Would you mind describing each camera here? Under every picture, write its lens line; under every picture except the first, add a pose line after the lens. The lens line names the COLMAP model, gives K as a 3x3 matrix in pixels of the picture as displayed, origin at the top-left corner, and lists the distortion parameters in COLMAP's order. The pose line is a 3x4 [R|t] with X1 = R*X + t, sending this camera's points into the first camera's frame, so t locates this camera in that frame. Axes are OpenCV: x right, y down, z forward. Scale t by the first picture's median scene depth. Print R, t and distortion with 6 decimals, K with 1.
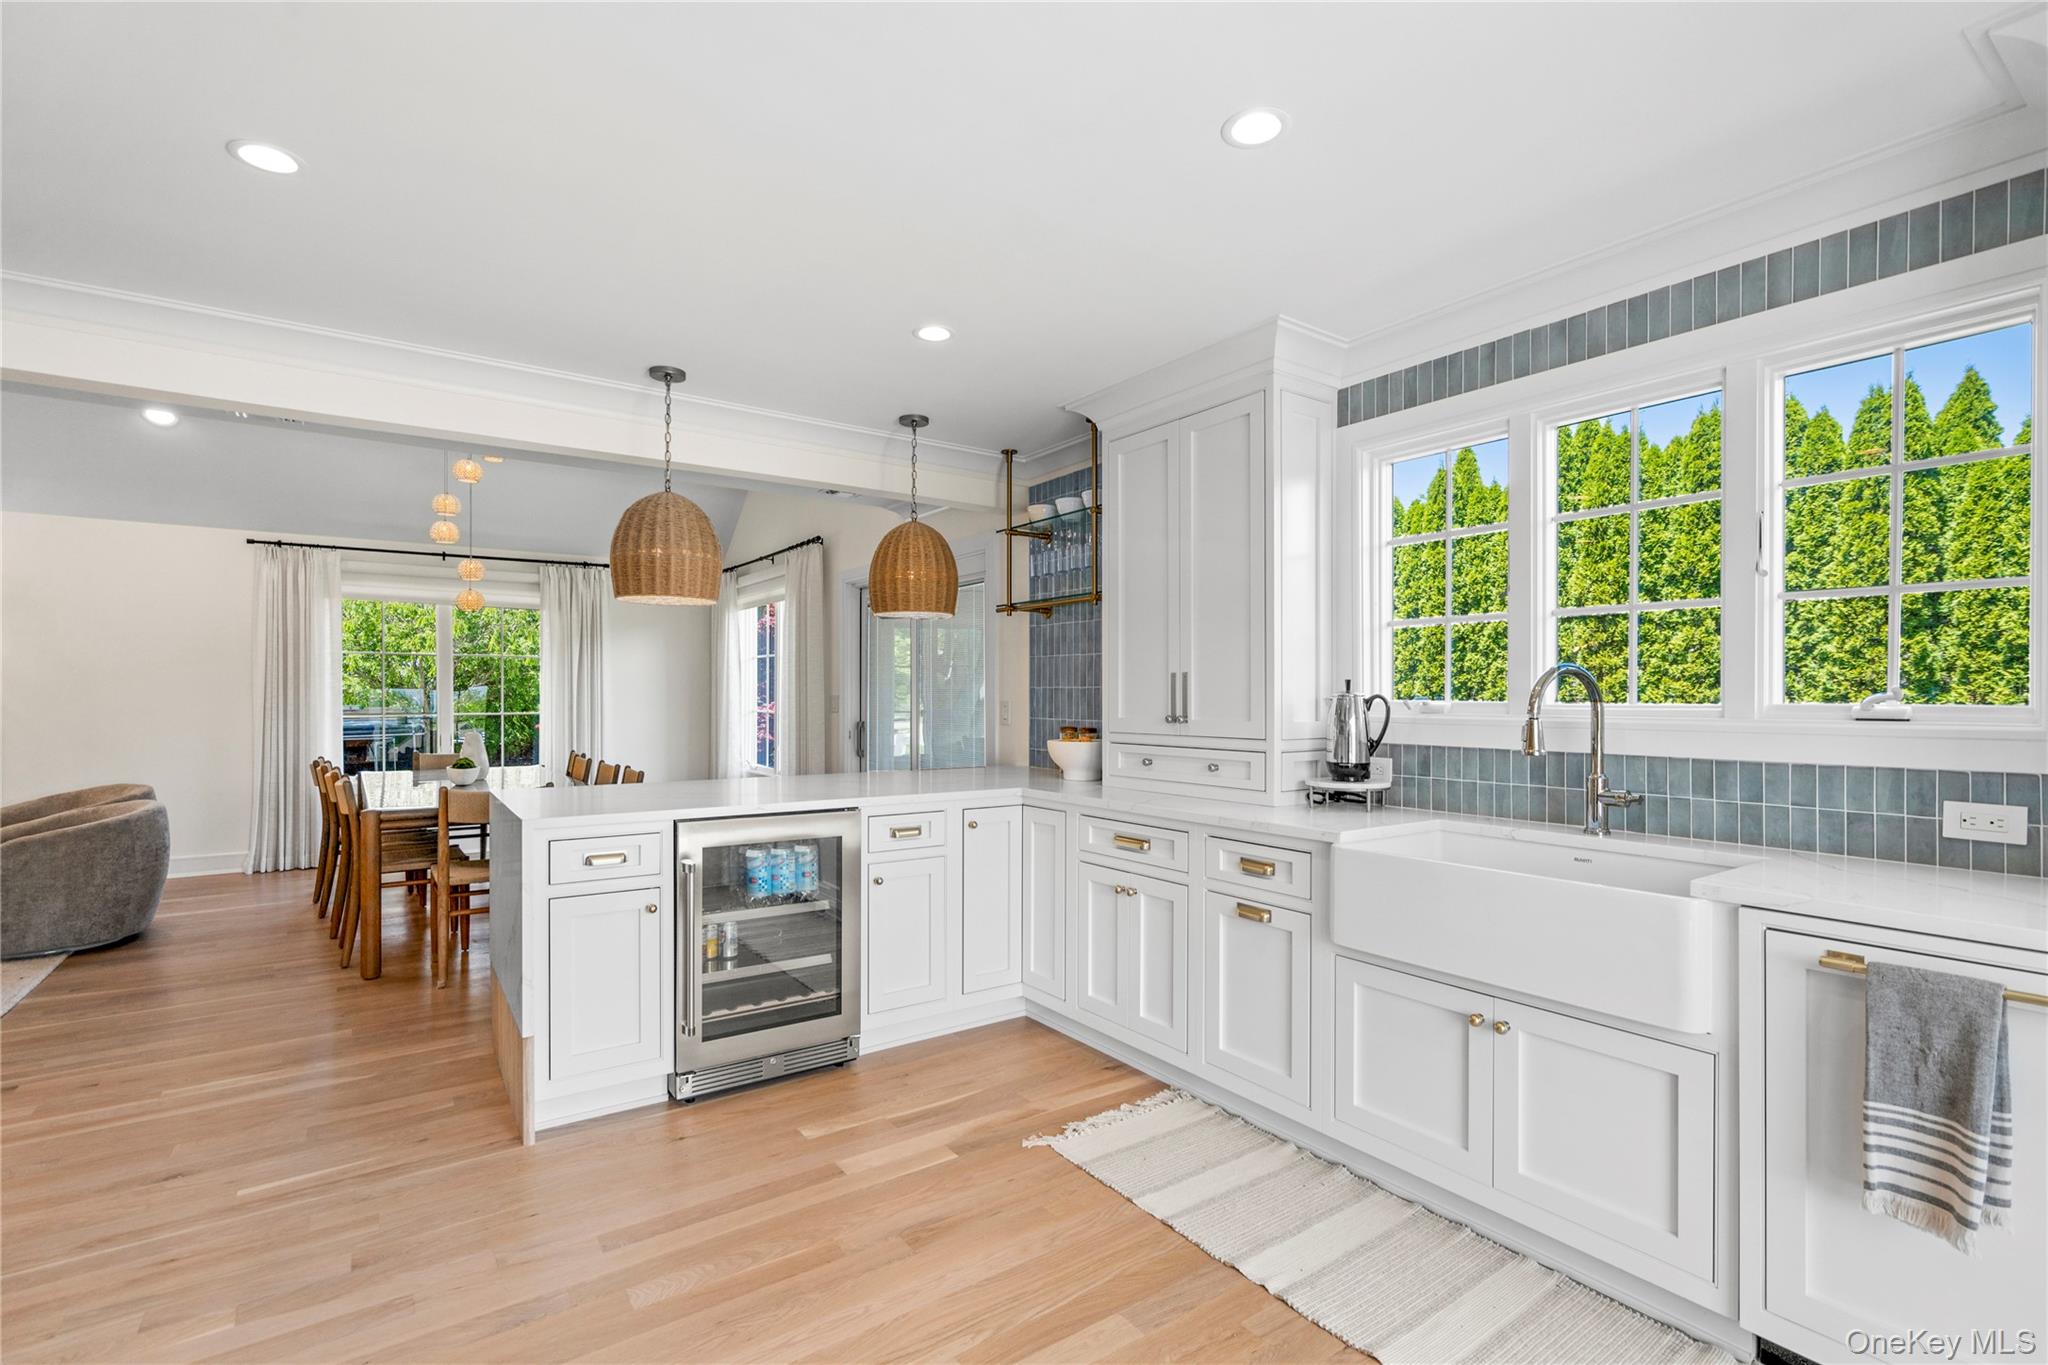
lens RADIAL K [[934.4, 0, 1017.5], [0, 934.4, 697.9], [0, 0, 1]] dist [-0.000942, 0.000453]
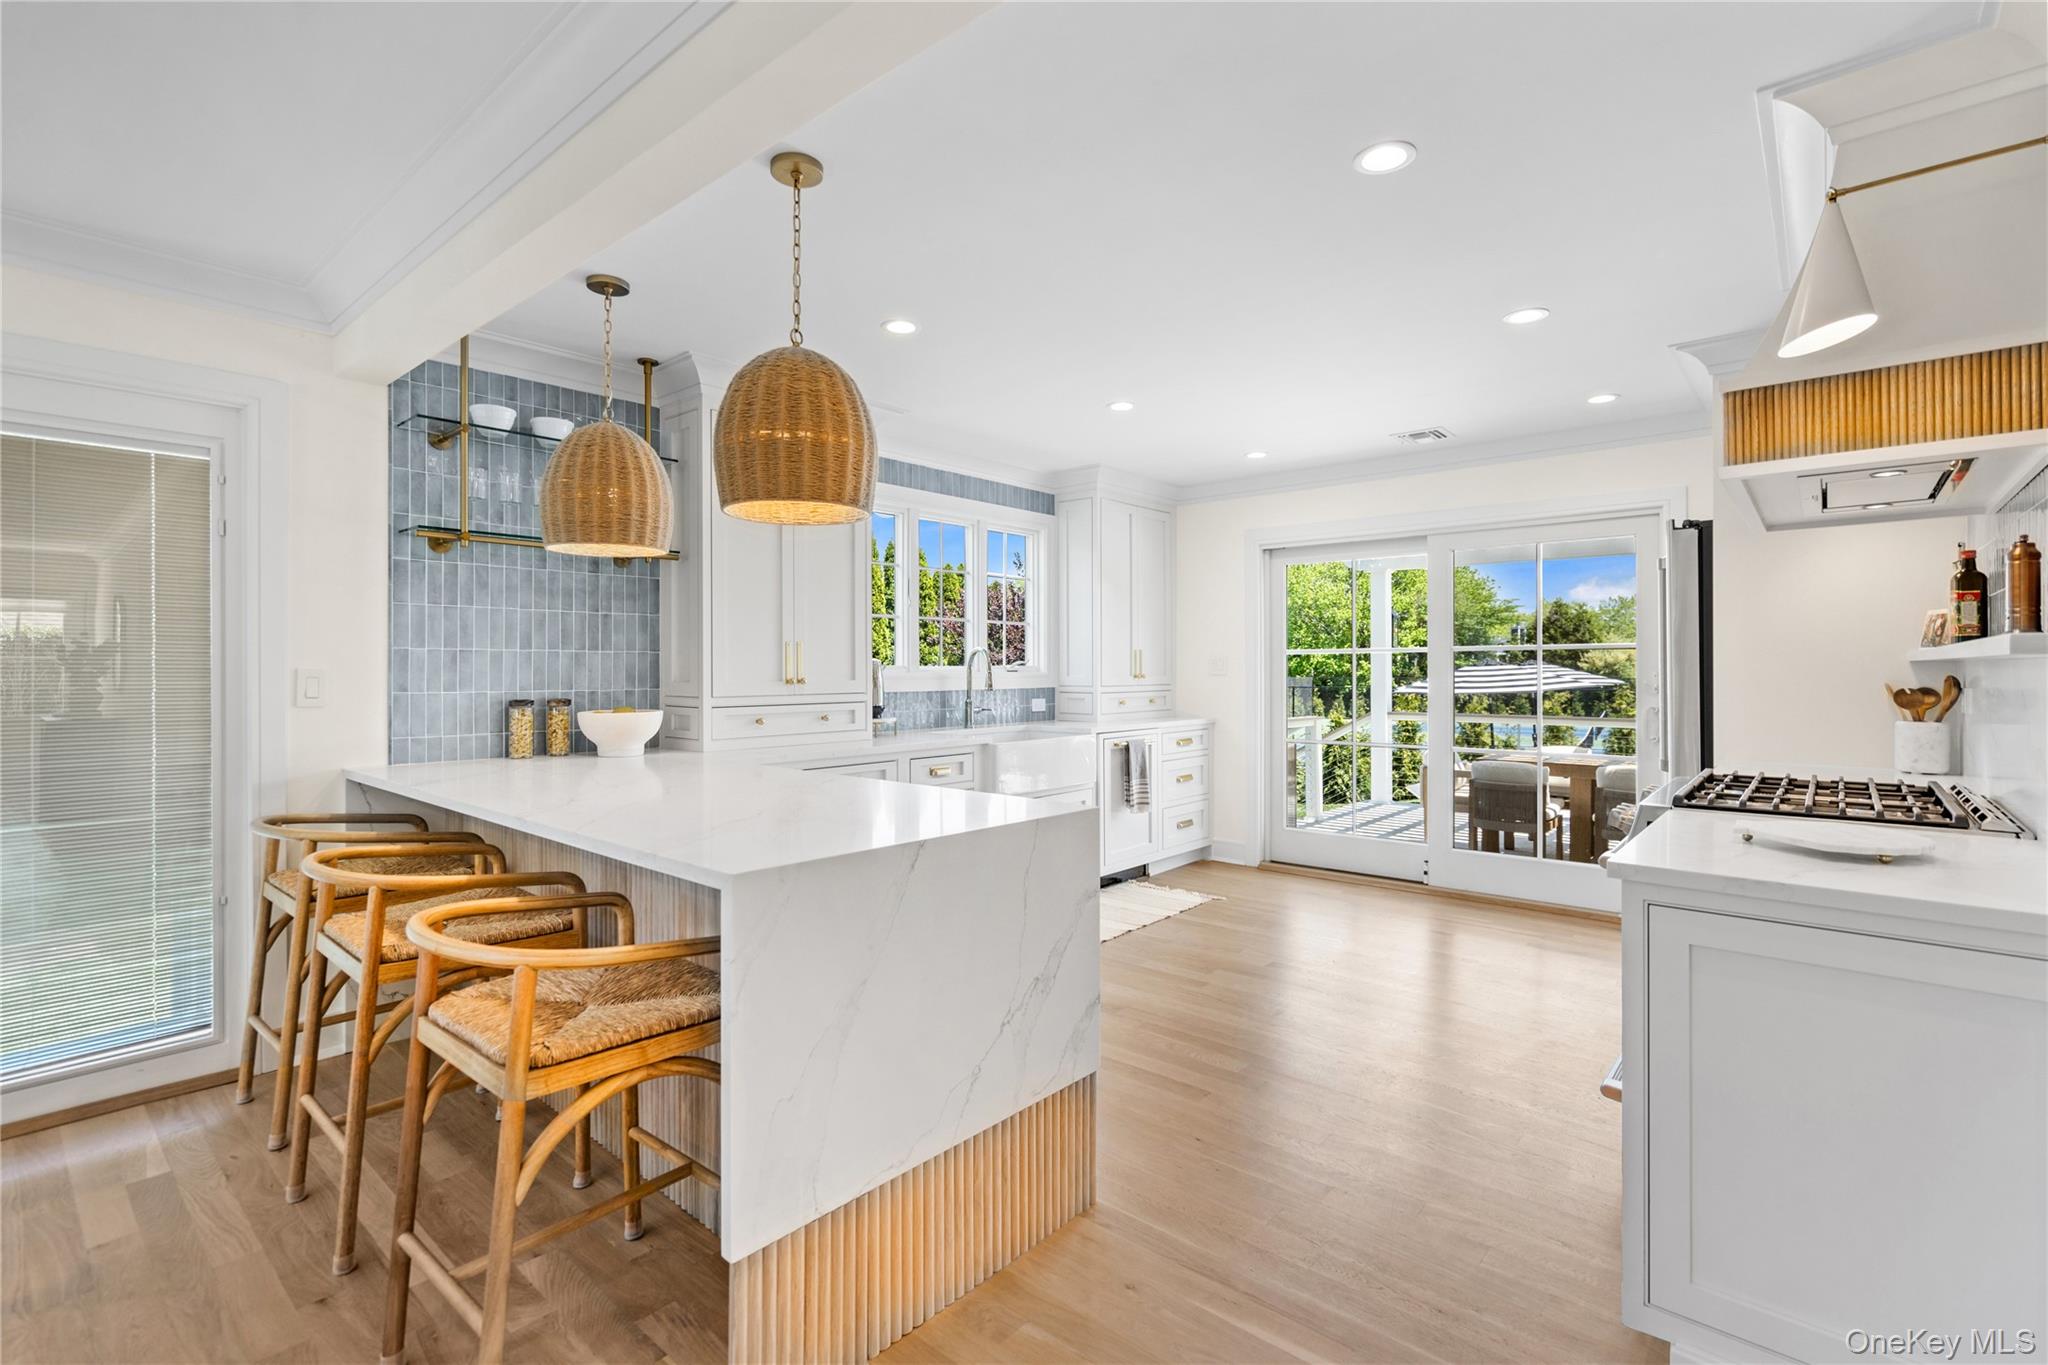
lens RADIAL K [[930.4, 0, 1029.9], [0, 930.4, 663.1], [0, 0, 1]] dist [-0.003137, -0.000008]
pose [[-0.245350, 0.002908, 0.969430, -1.108153], [0.003607, 0.999991, -0.002087, 0.003624], [-0.969428, 0.002985, -0.245359, 1.061456]]
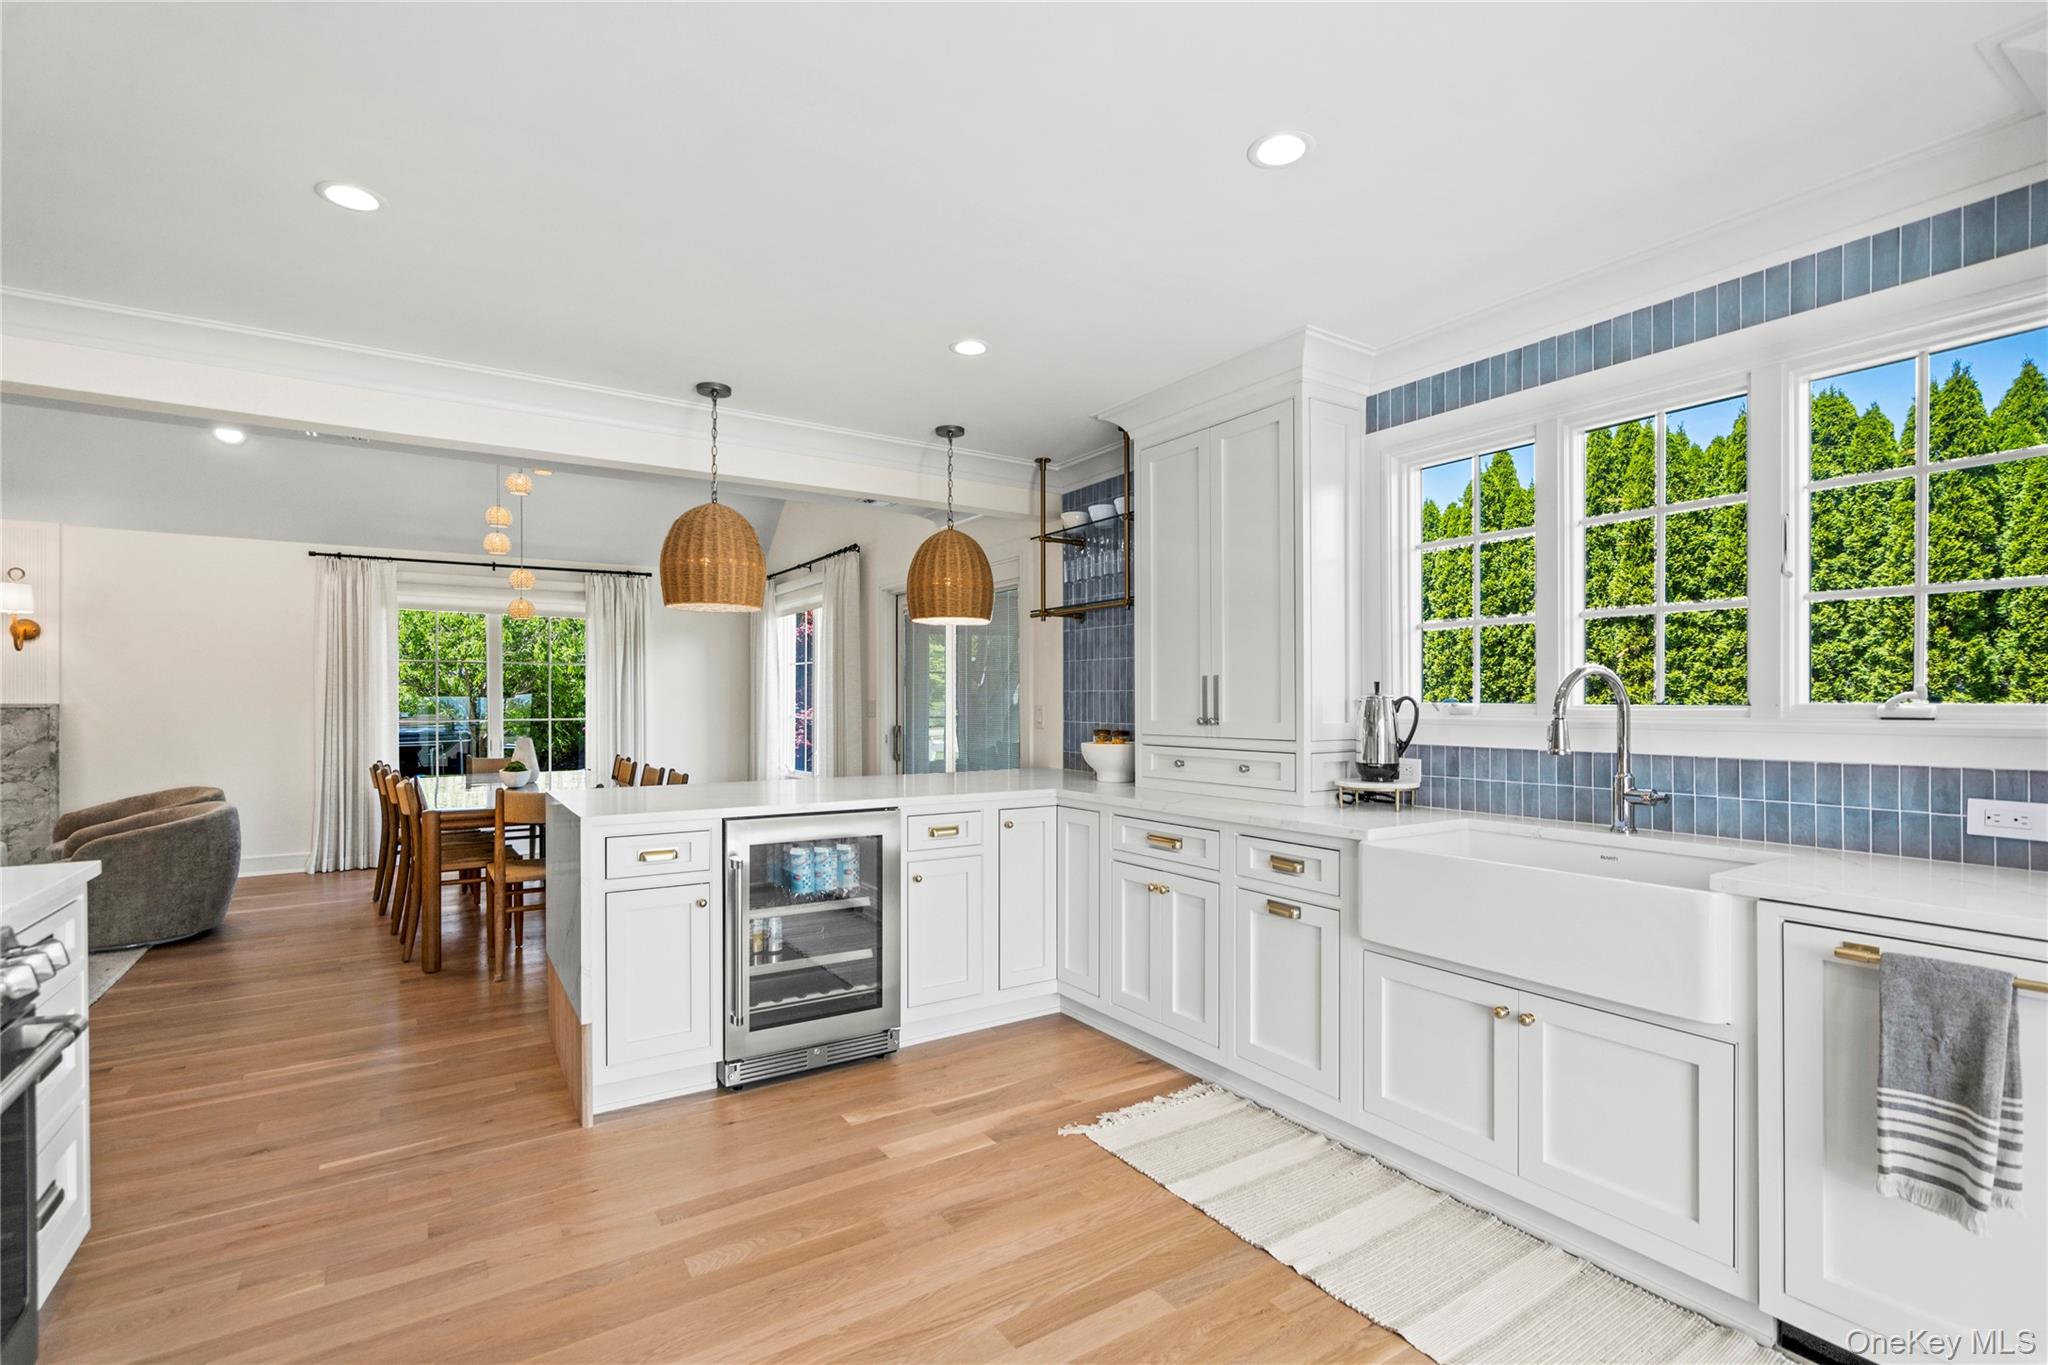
lens RADIAL K [[936.0, 0, 1020.8], [0, 936.0, 703.1], [0, 0, 1]] dist [-0.002888, 0.000023]
pose [[0.999503, -0.002092, -0.031470, -0.002010], [0.002045, 0.999997, -0.001548, 0.004111], [0.031473, 0.001482, 0.999504, -0.029463]]
